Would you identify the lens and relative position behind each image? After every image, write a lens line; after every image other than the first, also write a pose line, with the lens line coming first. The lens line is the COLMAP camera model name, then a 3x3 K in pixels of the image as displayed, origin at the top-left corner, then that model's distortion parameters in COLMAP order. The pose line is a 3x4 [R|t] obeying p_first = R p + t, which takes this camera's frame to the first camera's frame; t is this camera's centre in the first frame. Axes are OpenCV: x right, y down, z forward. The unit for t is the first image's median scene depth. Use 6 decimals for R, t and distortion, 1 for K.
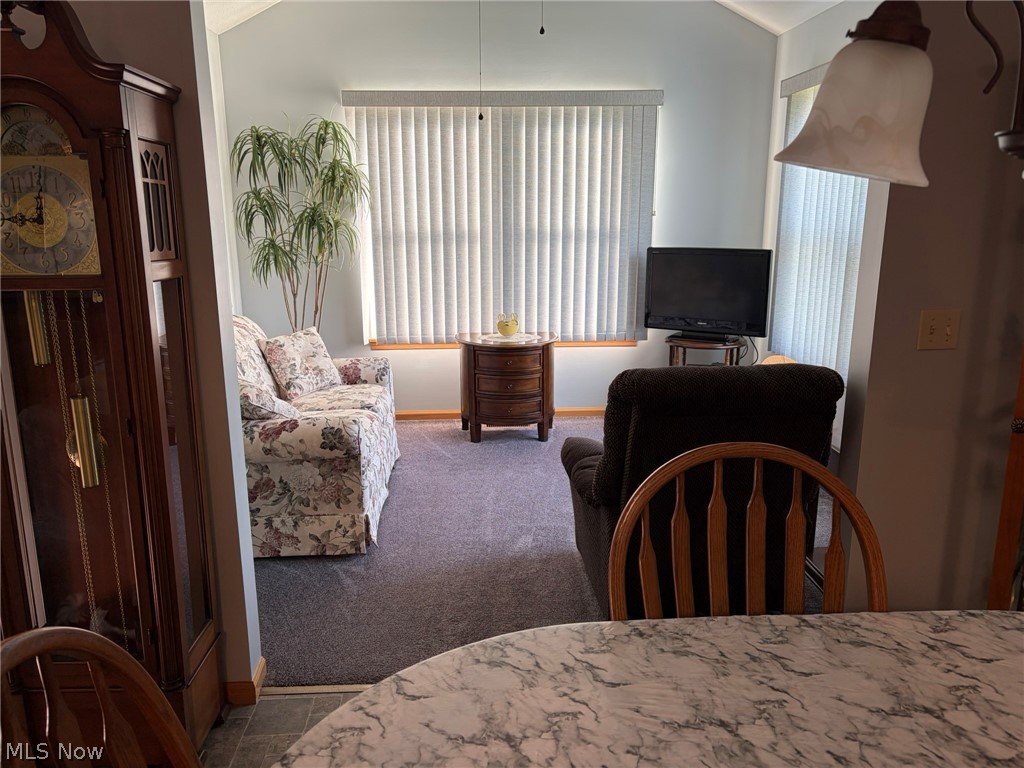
lens RADIAL K [[770.2, 0, 503.2], [0, 770.2, 376.9], [0, 0, 1]] dist [0.053330, -0.058108]
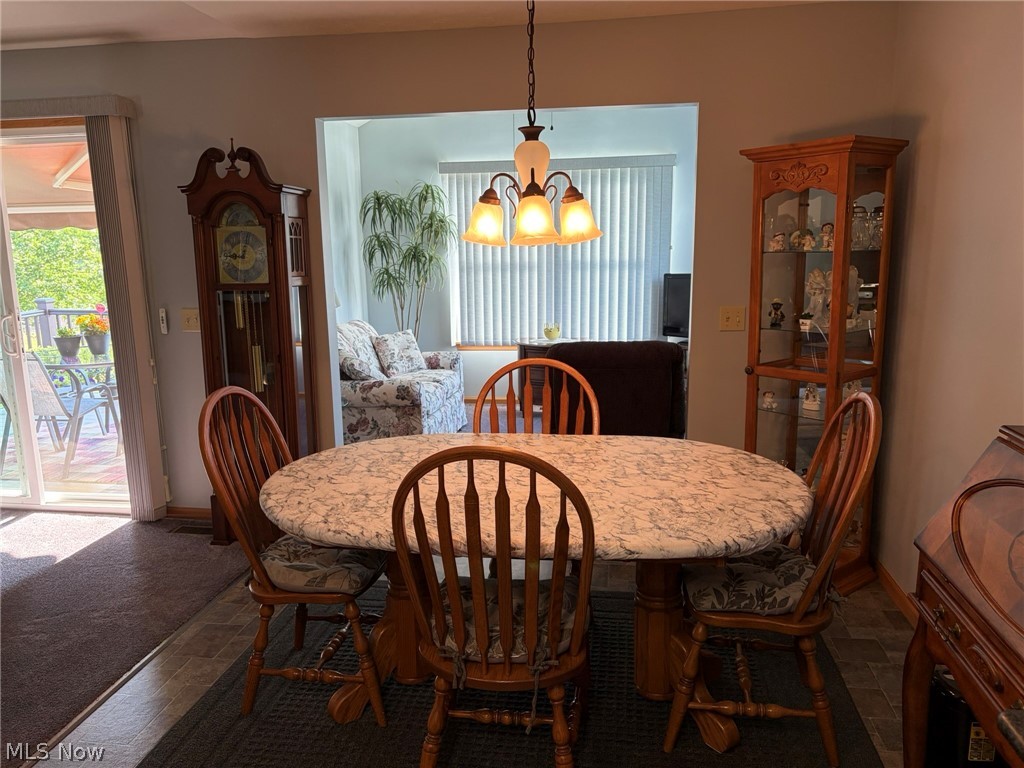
lens RADIAL K [[770.2, 0, 504.0], [0, 770.2, 386.1], [0, 0, 1]] dist [0.053330, -0.058108]
pose [[0.980595, 0.026583, -0.194236, 0.212494], [-0.032241, 0.999141, -0.026025, 0.074579], [0.193377, 0.031782, 0.980610, -0.375411]]
